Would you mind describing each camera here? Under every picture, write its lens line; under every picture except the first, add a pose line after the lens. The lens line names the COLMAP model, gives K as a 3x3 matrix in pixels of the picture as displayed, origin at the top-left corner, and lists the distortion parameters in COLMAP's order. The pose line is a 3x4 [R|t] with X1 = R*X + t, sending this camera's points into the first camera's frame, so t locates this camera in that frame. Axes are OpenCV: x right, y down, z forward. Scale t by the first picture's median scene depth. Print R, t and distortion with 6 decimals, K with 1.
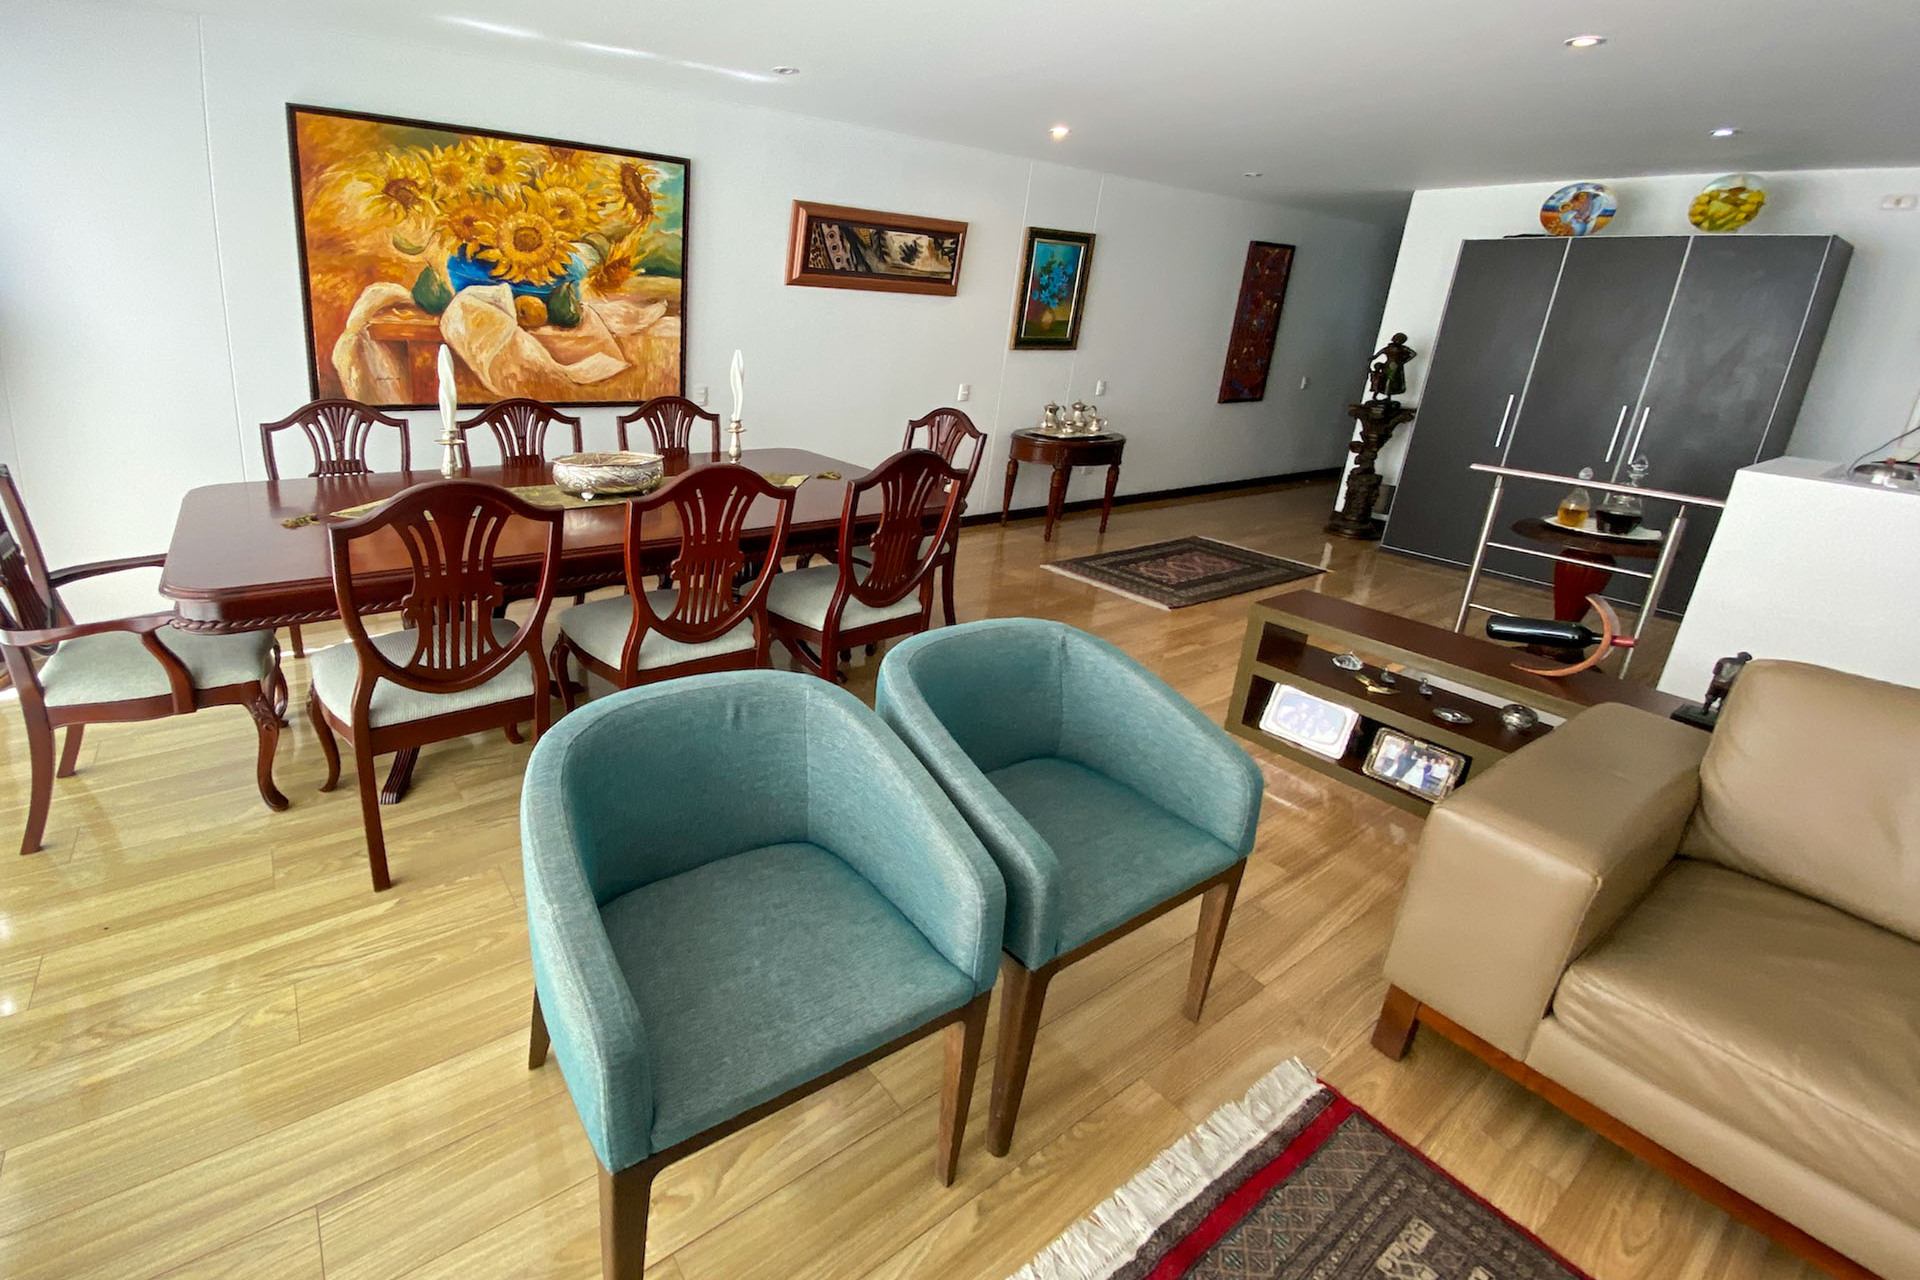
lens RADIAL K [[856.1, 0, 818.3], [0, 856.1, 554.8], [0, 0, 1]] dist [0.027568, -0.025635]
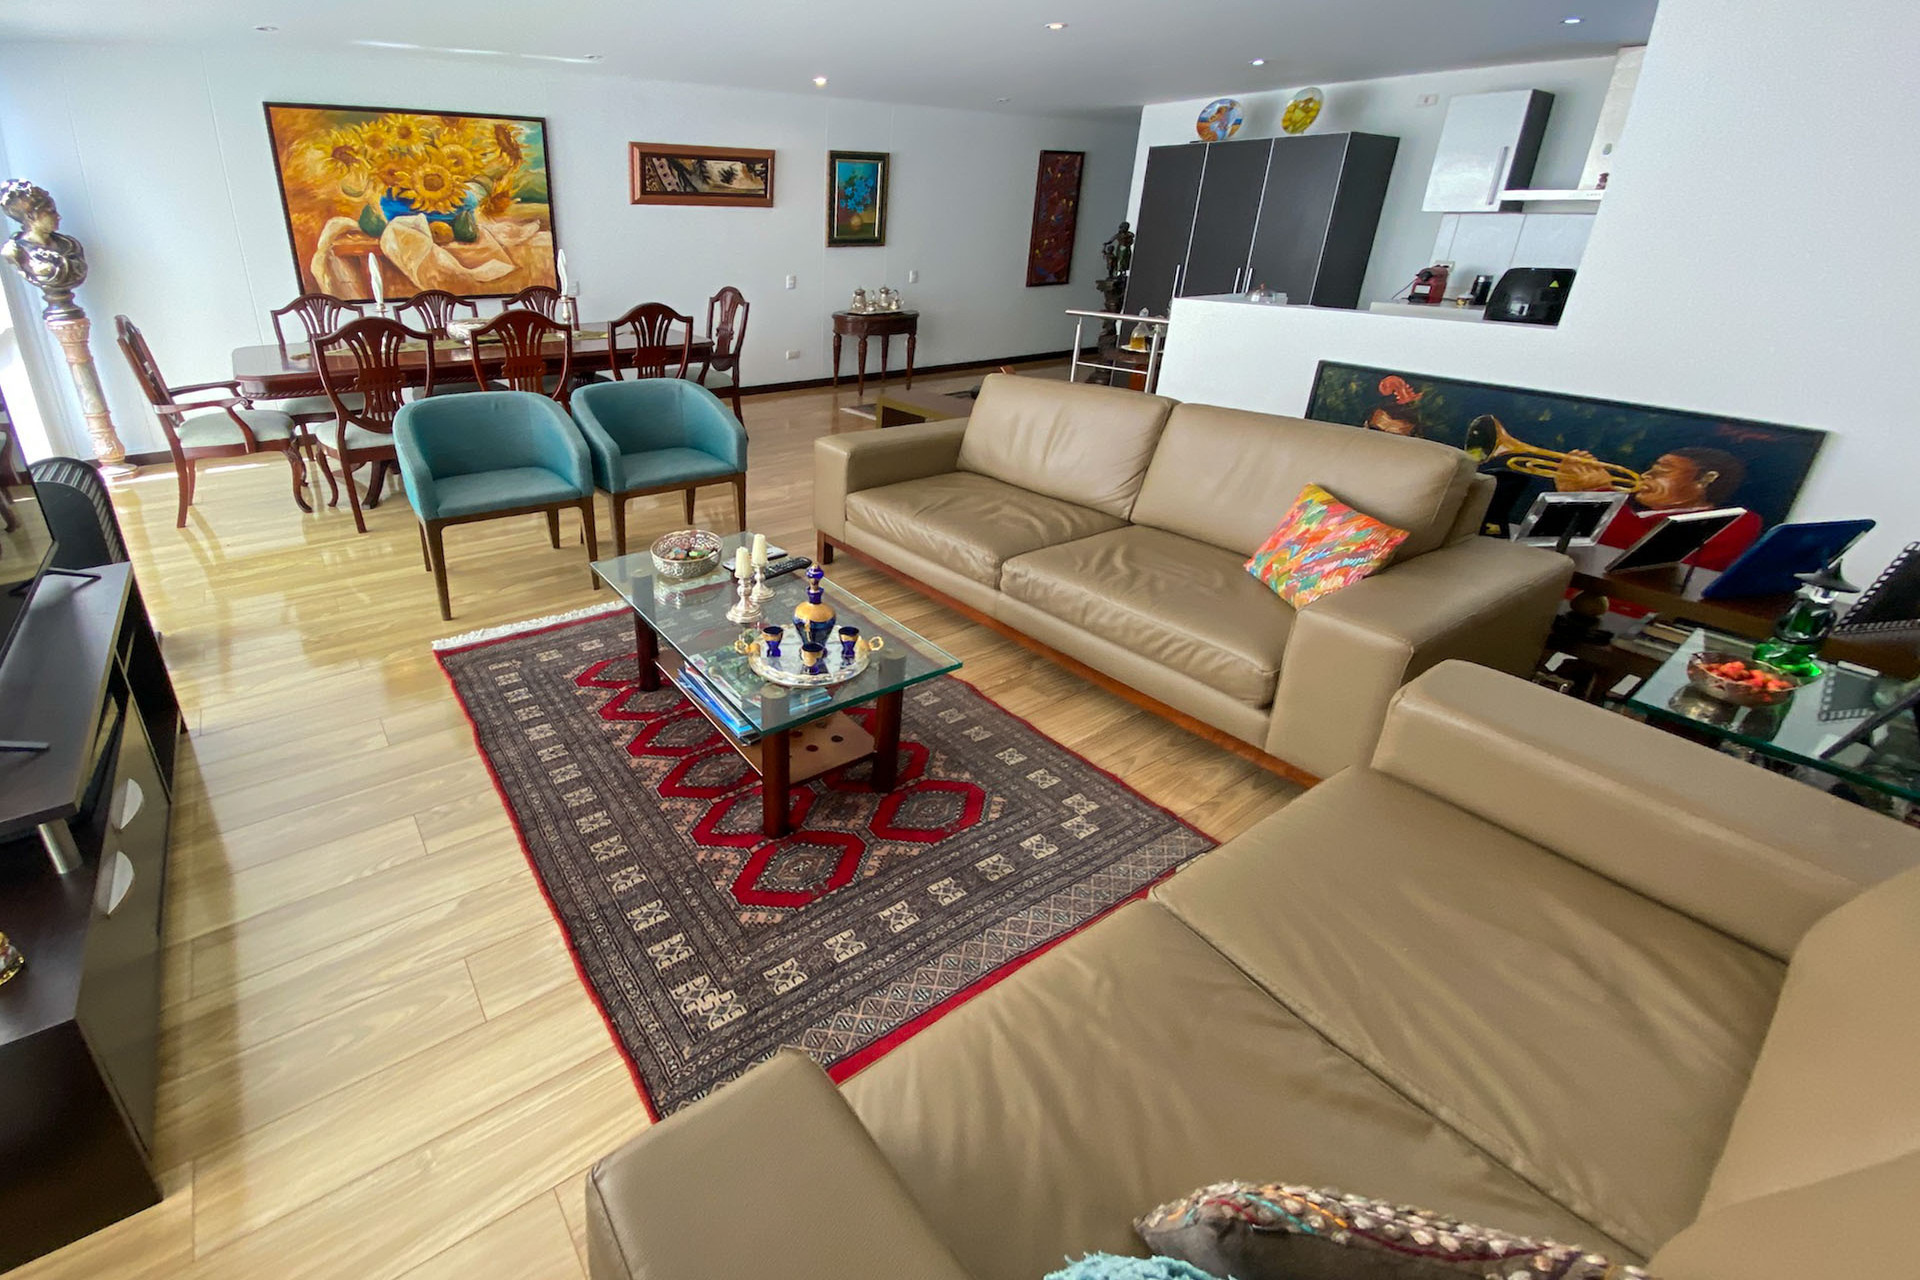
lens RADIAL K [[856.8, 0, 841.0], [0, 856.8, 576.0], [0, 0, 1]] dist [0.001822, 0.000027]
pose [[0.998964, -0.045460, 0.001868, 0.313847], [0.044954, 0.992509, 0.113603, 0.163052], [-0.007018, -0.113401, 0.993524, -0.524466]]
